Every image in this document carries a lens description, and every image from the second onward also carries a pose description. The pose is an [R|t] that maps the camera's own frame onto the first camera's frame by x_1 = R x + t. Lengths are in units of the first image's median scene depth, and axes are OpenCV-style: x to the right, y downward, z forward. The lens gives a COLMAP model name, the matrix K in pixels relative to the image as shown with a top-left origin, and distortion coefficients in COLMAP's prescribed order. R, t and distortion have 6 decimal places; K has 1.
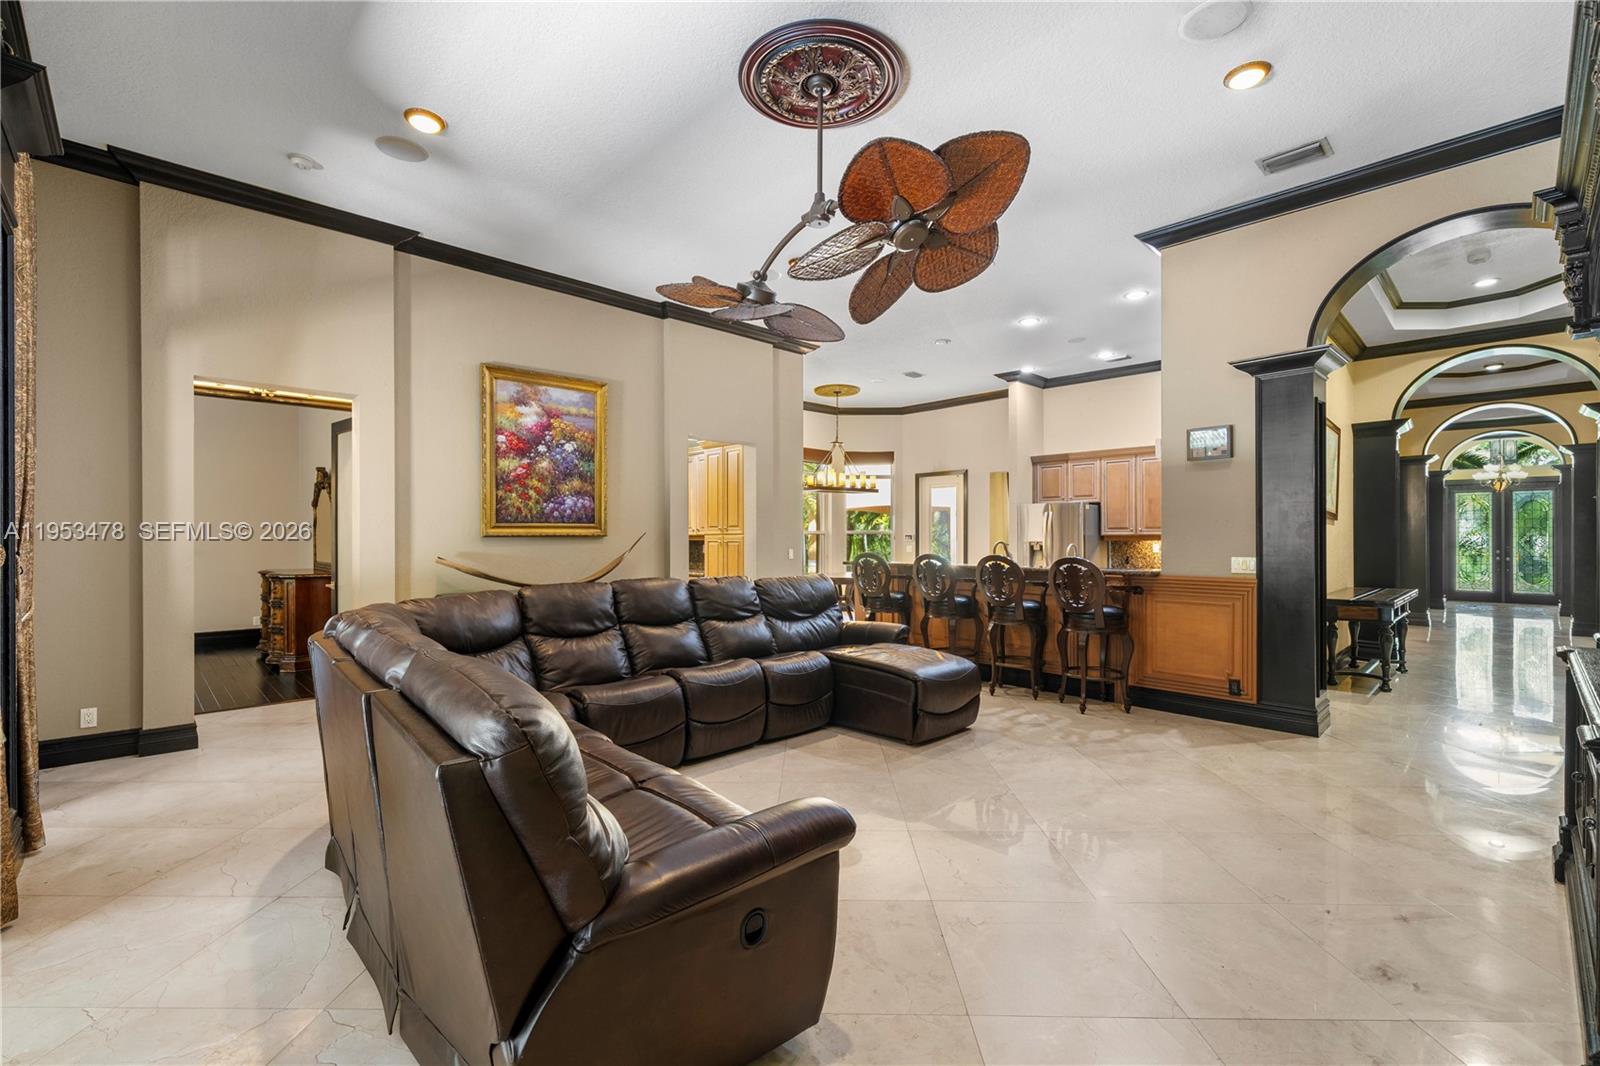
lens RADIAL K [[690.4, 0, 801.6], [0, 690.4, 539.2], [0, 0, 1]] dist [-0.000528, -0.000181]
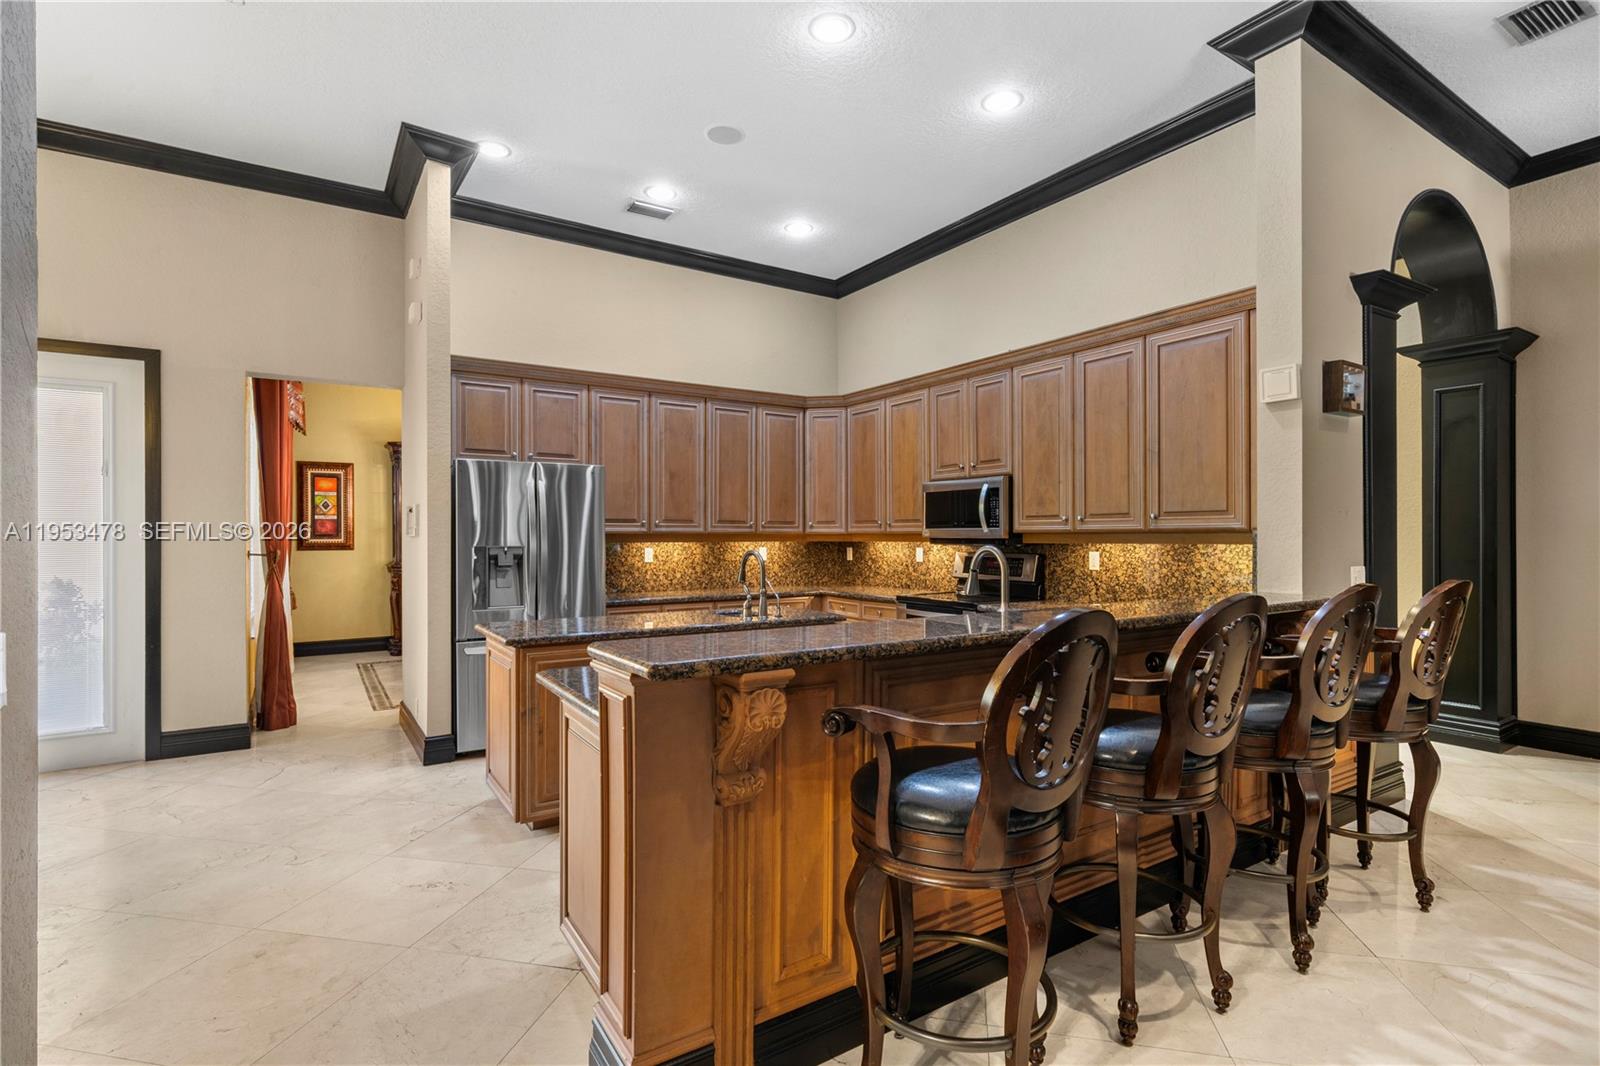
lens RADIAL K [[767.1, 0, 801.0], [0, 767.1, 534.8], [0, 0, 1]] dist [-0.004482, -0.000253]
pose [[0.198000, 0.005134, 0.980189, -0.155455], [0.003139, 0.999978, -0.005872, -0.000897], [-0.980197, 0.004239, 0.197979, 1.082467]]
